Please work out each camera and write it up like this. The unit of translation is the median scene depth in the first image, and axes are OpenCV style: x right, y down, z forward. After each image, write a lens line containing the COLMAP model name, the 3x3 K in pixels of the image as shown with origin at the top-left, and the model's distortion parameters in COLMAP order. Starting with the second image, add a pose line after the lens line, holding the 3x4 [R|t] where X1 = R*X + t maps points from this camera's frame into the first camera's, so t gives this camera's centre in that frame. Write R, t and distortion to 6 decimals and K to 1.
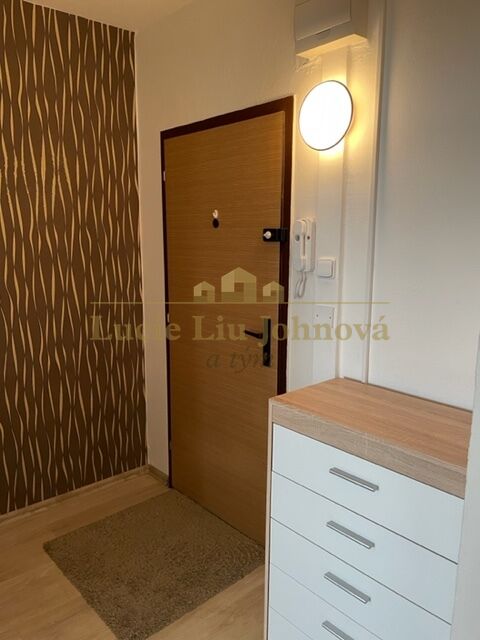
lens RADIAL K [[481.1, 0, 242.0], [0, 481.1, 322.5], [0, 0, 1]] dist [0.067024, -0.087853]
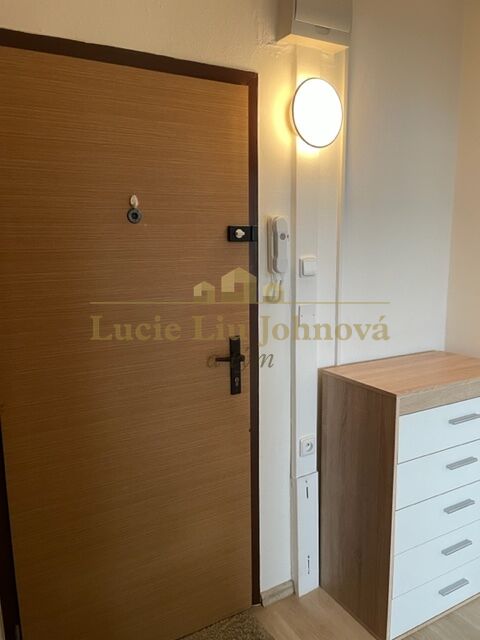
lens RADIAL K [[481.2, 0, 243.6], [0, 481.2, 321.5], [0, 0, 1]] dist [0.066838, -0.114362]
pose [[0.232339, -0.168694, 0.957894, -0.629405], [0.183642, 0.974739, 0.127117, -0.116205], [-0.955141, 0.146375, 0.257449, 0.674018]]
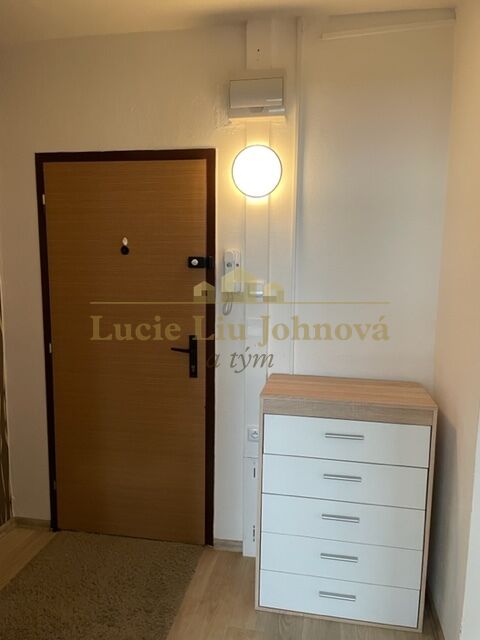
lens RADIAL K [[481.2, 0, 243.6], [0, 481.2, 321.5], [0, 0, 1]] dist [0.066838, -0.114362]
pose [[0.790159, -0.076617, 0.608094, -0.472857], [0.102609, 0.994690, -0.008005, -0.016385], [-0.604252, 0.068722, 0.793824, 0.021129]]
